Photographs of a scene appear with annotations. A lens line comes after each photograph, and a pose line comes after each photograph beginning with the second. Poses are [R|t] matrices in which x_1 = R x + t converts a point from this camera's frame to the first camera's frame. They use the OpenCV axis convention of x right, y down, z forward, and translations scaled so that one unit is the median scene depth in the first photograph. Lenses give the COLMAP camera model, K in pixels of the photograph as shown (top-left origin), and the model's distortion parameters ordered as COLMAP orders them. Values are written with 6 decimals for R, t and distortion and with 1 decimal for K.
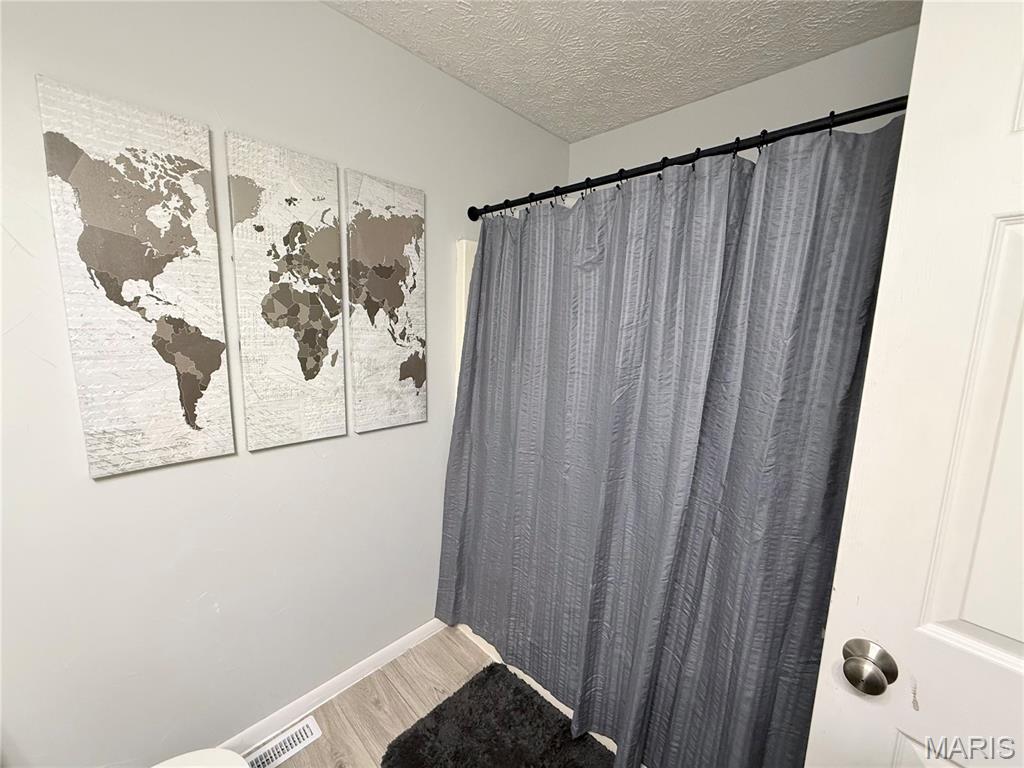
lens RADIAL K [[406.0, 0, 510.5], [0, 406.0, 382.3], [0, 0, 1]] dist [-0.001305, -0.000082]
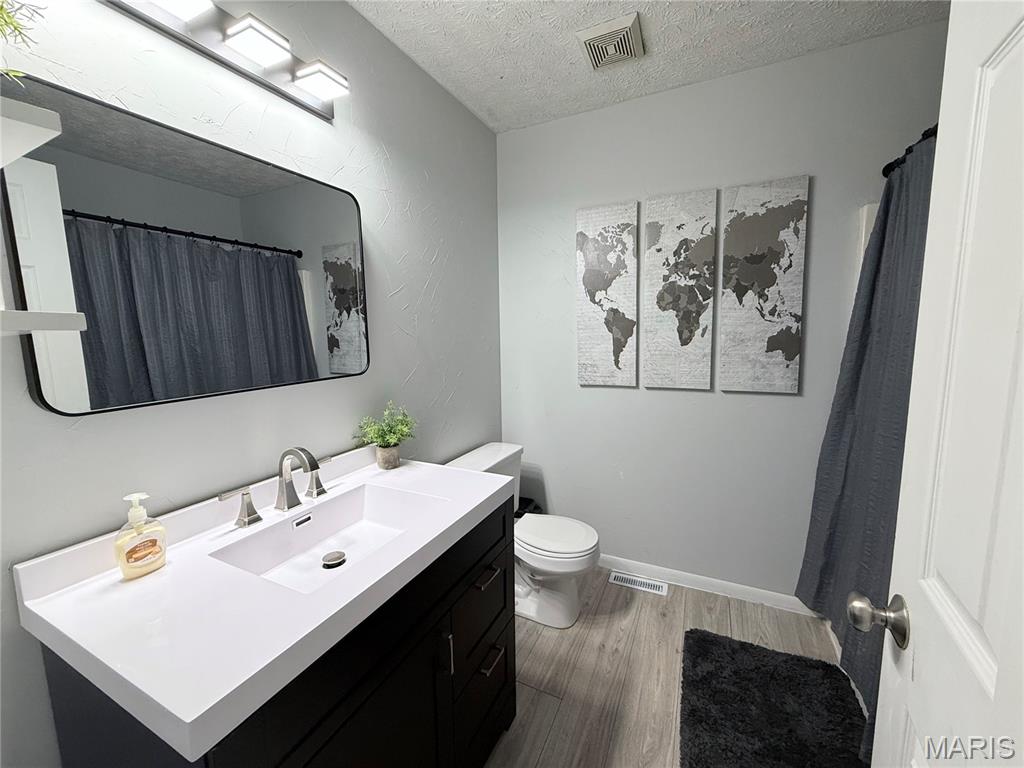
lens RADIAL K [[406.0, 0, 510.6], [0, 406.0, 385.7], [0, 0, 1]] dist [-0.001305, -0.000082]
pose [[0.318487, 0.081672, -0.944402, 0.717299], [-0.105598, 0.993137, 0.050275, 0.132830], [0.942027, 0.083715, 0.324925, -0.047007]]
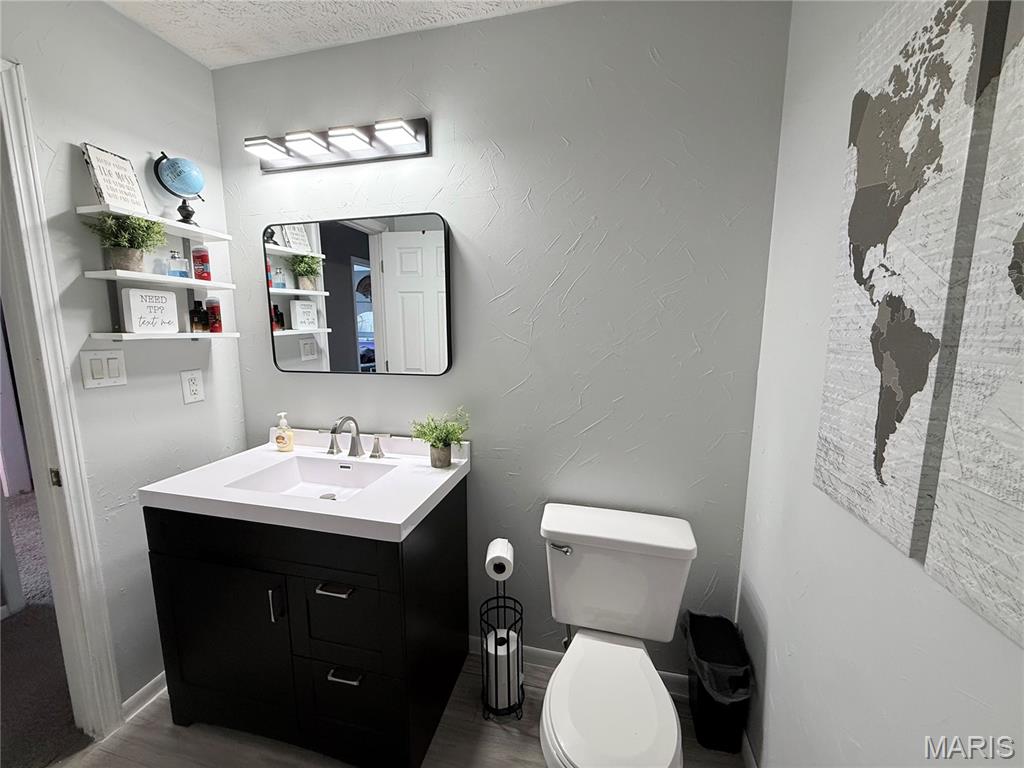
lens RADIAL K [[406.0, 0, 513.4], [0, 406.0, 384.1], [0, 0, 1]] dist [-0.001305, -0.000082]
pose [[-0.856859, 0.038871, -0.514083, -0.006085], [-0.106228, 0.962445, 0.249831, -0.102122], [0.504487, 0.268680, -0.820551, 1.041304]]
